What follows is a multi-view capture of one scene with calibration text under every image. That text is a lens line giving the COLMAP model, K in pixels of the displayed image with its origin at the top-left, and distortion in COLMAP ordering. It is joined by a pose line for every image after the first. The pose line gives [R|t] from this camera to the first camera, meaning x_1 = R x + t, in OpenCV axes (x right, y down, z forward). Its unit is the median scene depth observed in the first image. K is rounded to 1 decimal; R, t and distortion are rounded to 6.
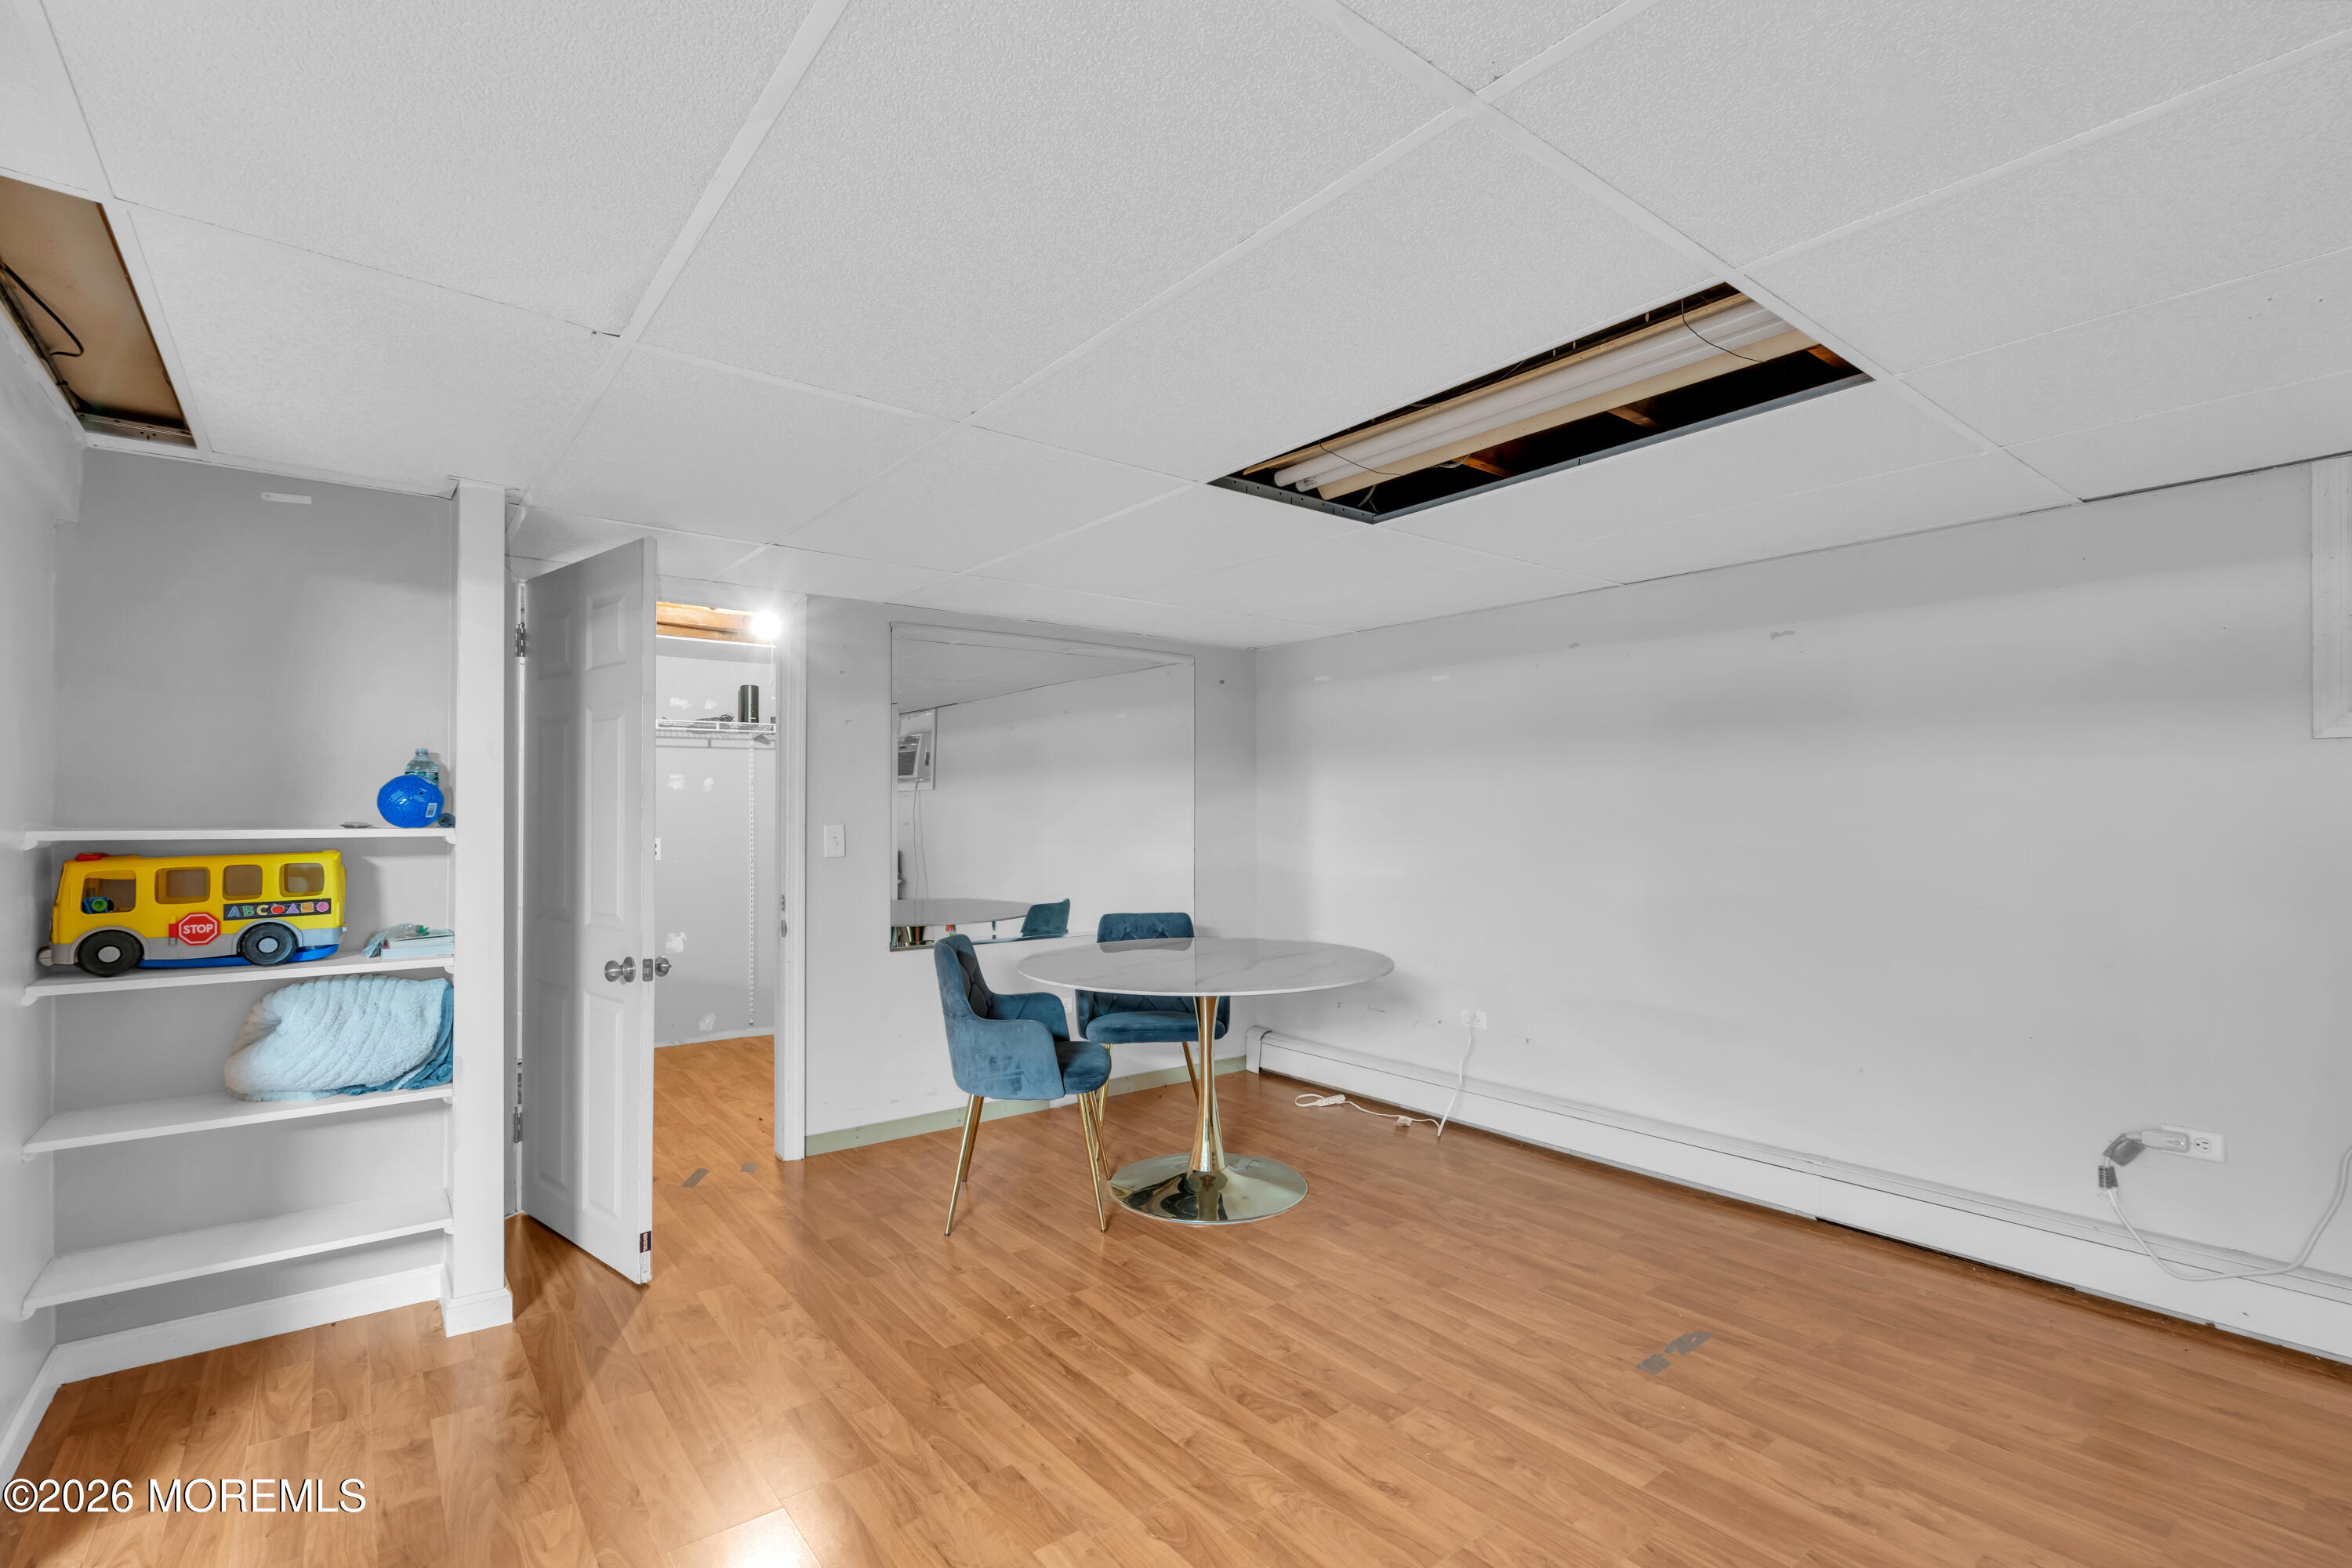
lens RADIAL K [[1079.2, 0, 1174.2], [0, 1079.2, 789.3], [0, 0, 1]] dist [-0.006840, 0.002248]
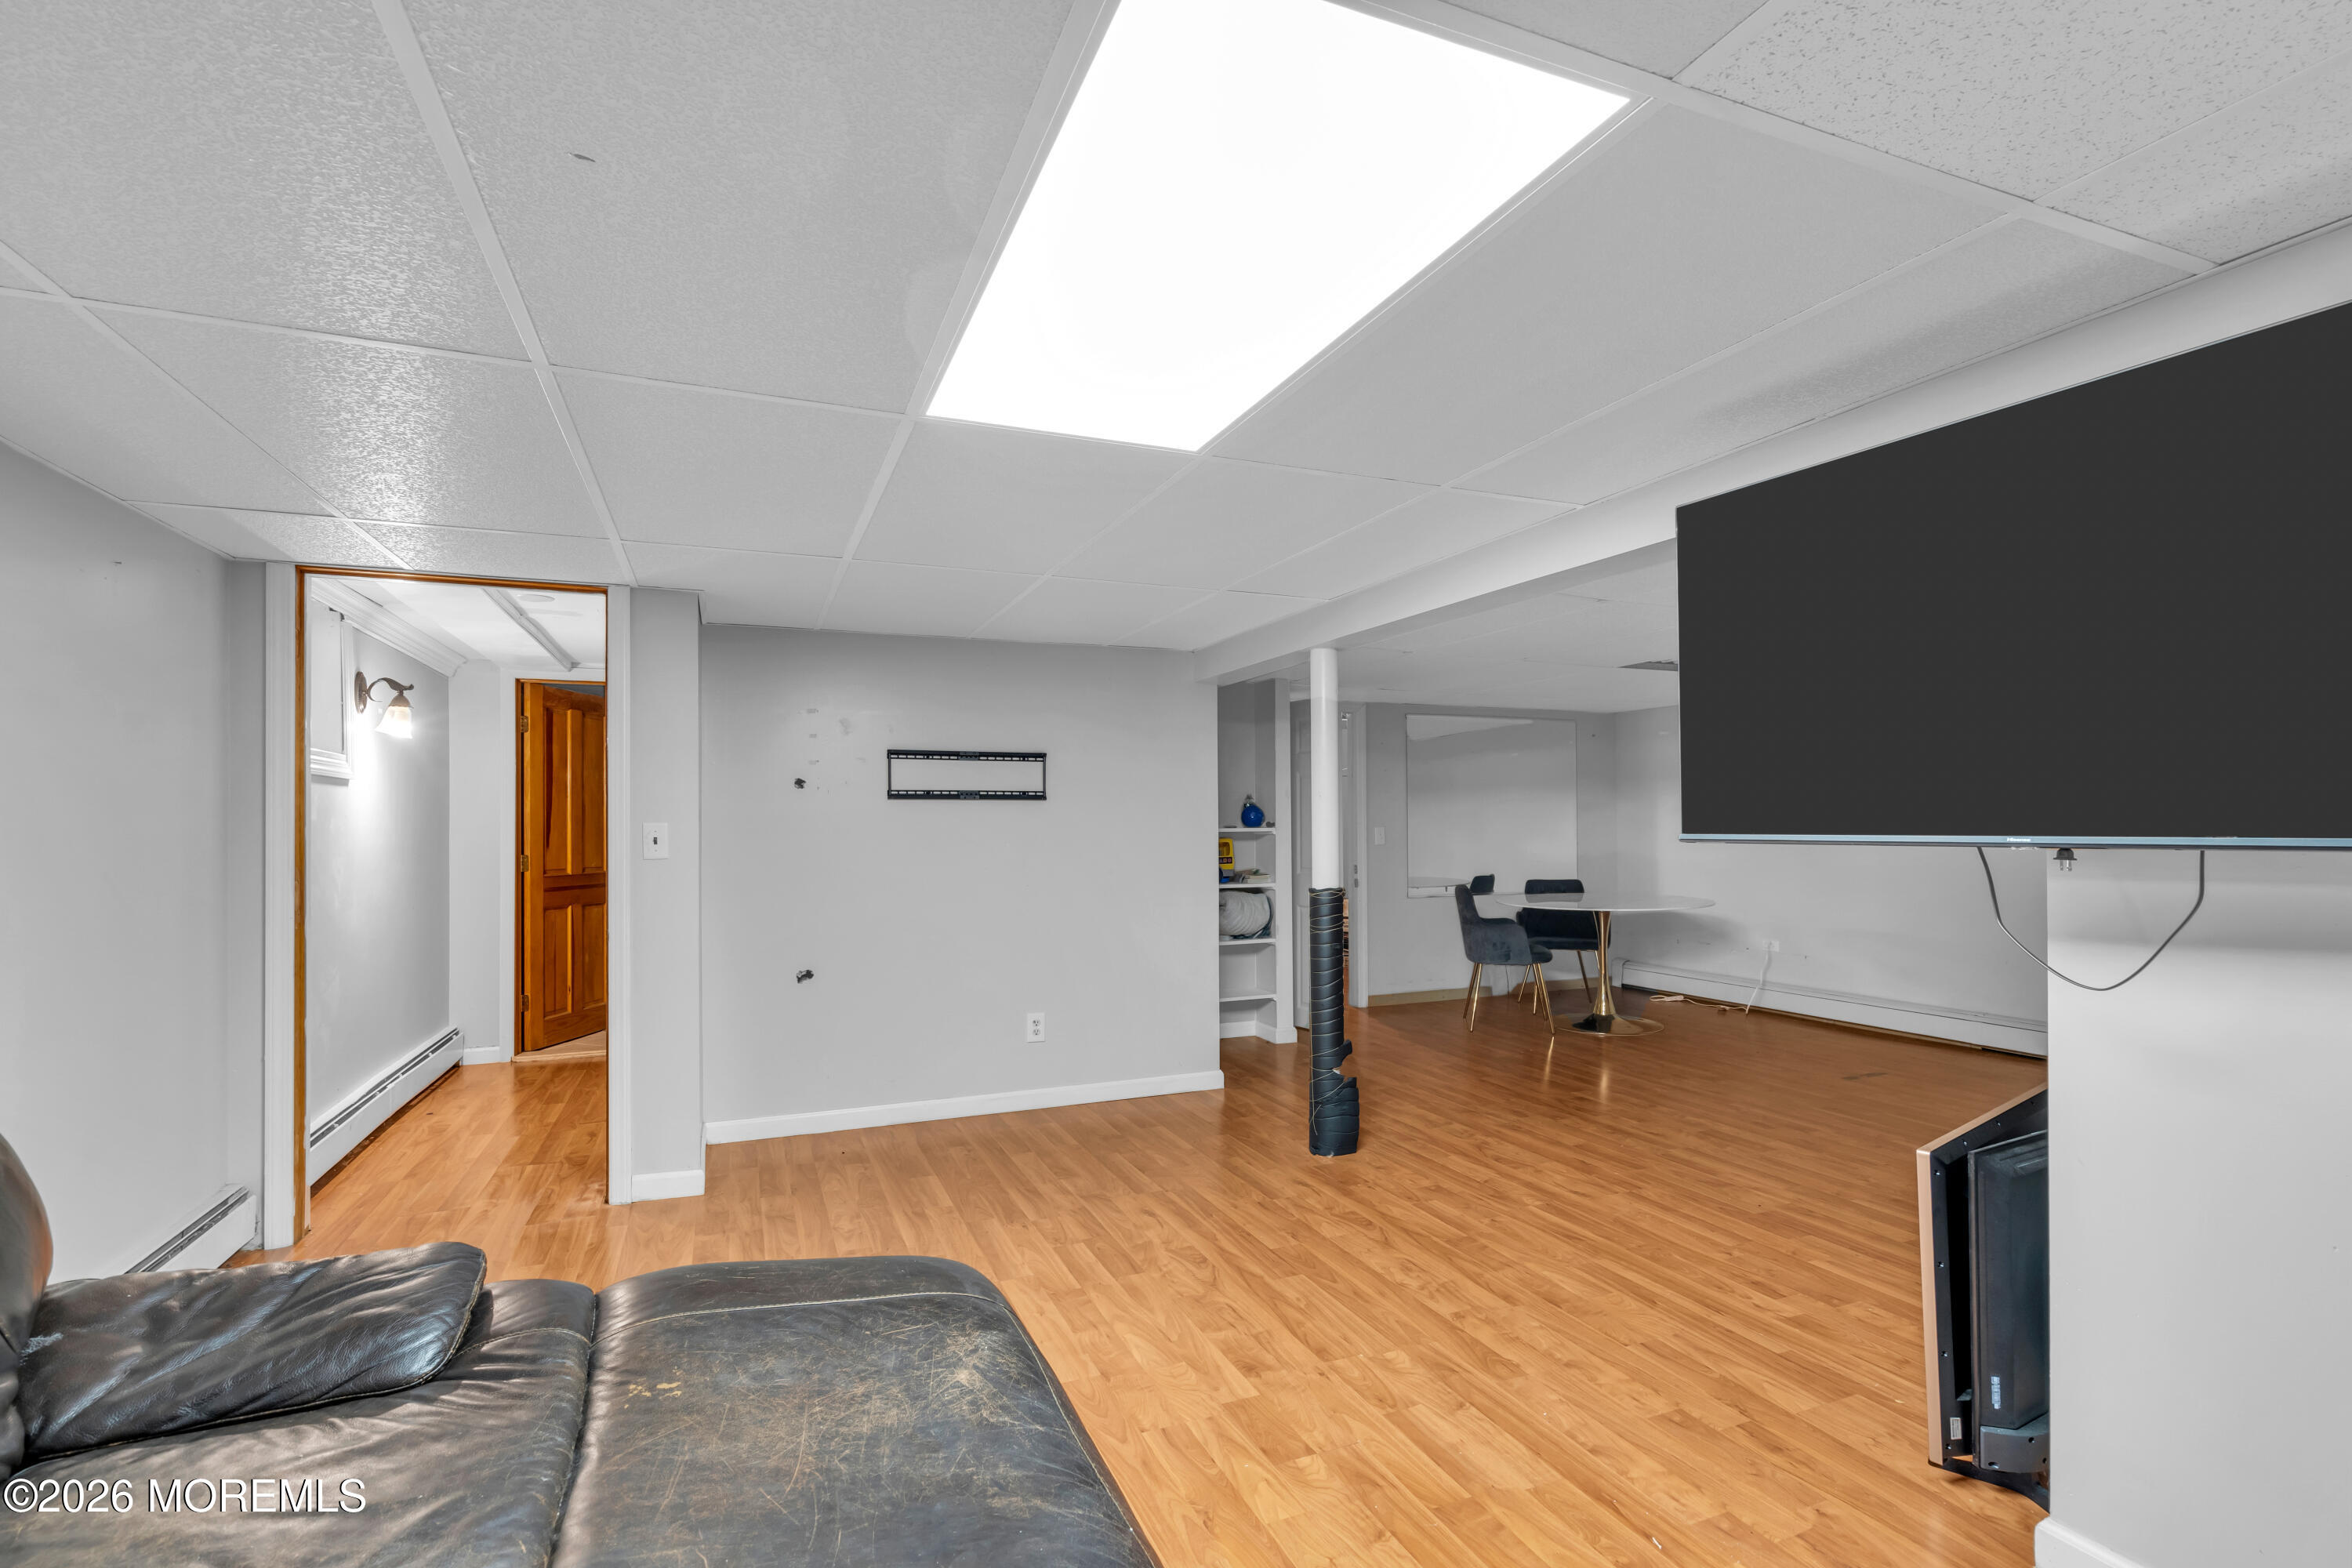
lens RADIAL K [[1079.2, 0, 1175.3], [0, 1079.2, 808.3], [0, 0, 1]] dist [-0.006840, 0.002248]
pose [[0.964871, -0.012165, -0.262442, -0.173216], [0.014327, 0.999877, 0.006326, -0.015256], [0.262332, -0.009863, 0.964927, -0.874912]]
